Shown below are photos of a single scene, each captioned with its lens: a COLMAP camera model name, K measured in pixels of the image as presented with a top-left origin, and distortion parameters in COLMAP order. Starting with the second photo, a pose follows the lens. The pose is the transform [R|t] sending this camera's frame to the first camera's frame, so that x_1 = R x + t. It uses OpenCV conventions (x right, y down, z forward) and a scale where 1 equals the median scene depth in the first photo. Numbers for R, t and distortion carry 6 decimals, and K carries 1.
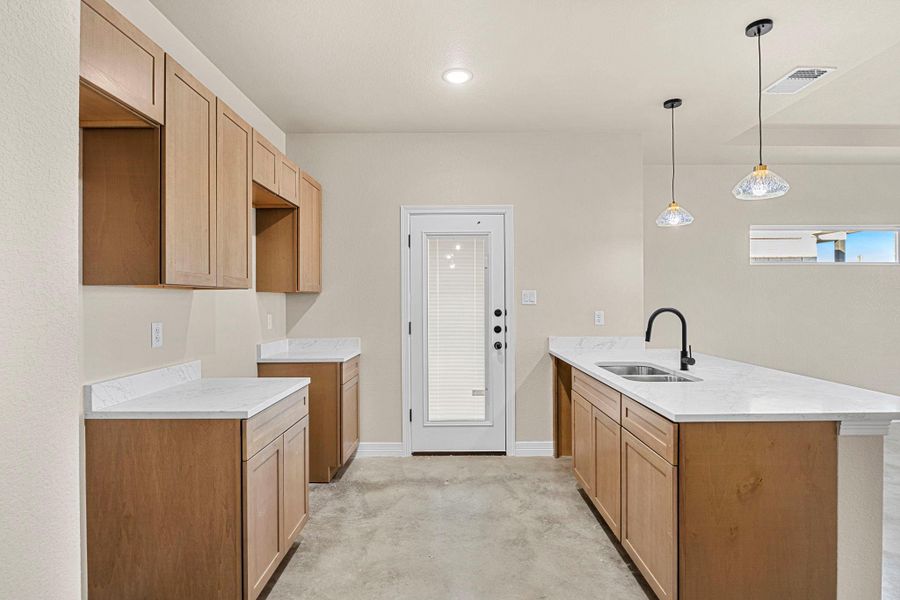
lens RADIAL K [[447.5, 0, 450.5], [0, 447.5, 299.7], [0, 0, 1]] dist [-0.006472, -0.000374]
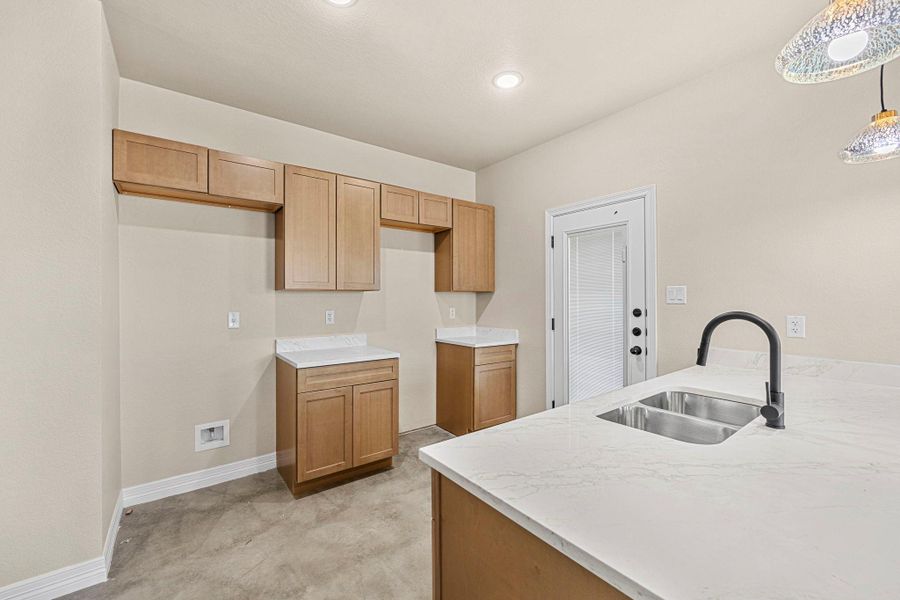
lens RADIAL K [[360.3, 0, 450.0], [0, 360.3, 299.9], [0, 0, 1]] dist [0.001404, 0.000237]
pose [[0.610672, 0.006663, -0.791856, 0.438315], [0.000185, 0.999963, 0.008557, -0.001342], [0.791884, -0.005372, 0.610648, 0.286573]]
